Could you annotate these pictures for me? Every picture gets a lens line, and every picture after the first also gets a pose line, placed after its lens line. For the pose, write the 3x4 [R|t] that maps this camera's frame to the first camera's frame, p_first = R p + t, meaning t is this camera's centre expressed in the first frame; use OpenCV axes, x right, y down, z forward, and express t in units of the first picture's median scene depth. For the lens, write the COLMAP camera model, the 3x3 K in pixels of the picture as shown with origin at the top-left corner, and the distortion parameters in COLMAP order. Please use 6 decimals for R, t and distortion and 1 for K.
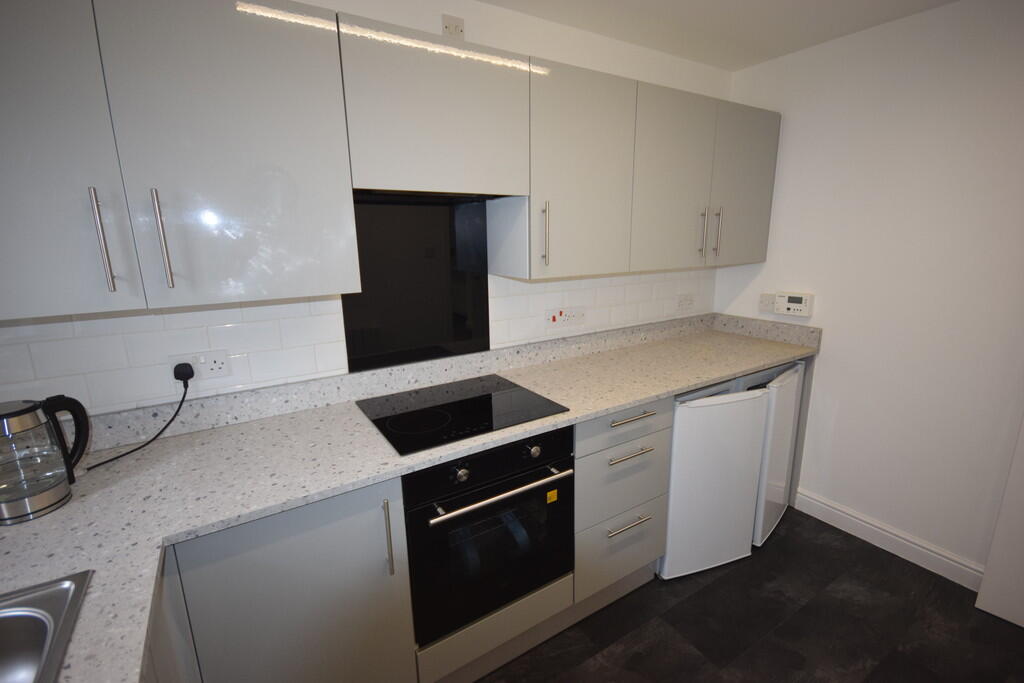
lens RADIAL K [[457.4, 0, 510.9], [0, 457.4, 338.7], [0, 0, 1]] dist [-0.000507, 0.000133]
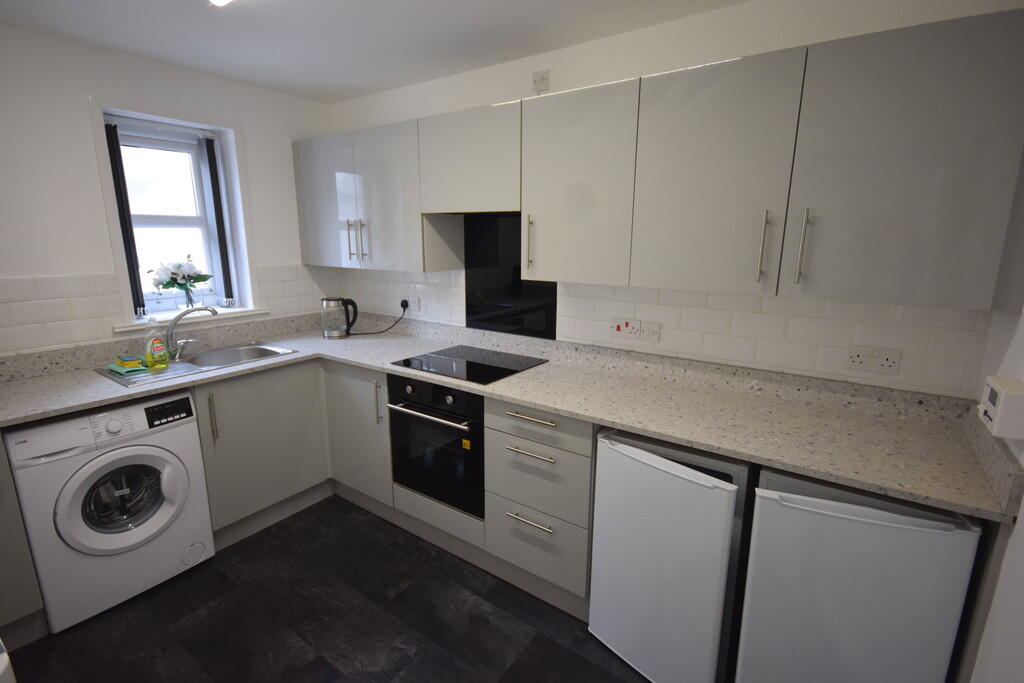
lens RADIAL K [[480.7, 0, 510.9], [0, 480.7, 342.6], [0, 0, 1]] dist [0.002509, 0.000097]
pose [[0.376153, 0.217266, -0.900725, 1.104706], [-0.212590, 0.966423, 0.144333, -0.132535], [0.901840, 0.137194, 0.409711, 0.439823]]
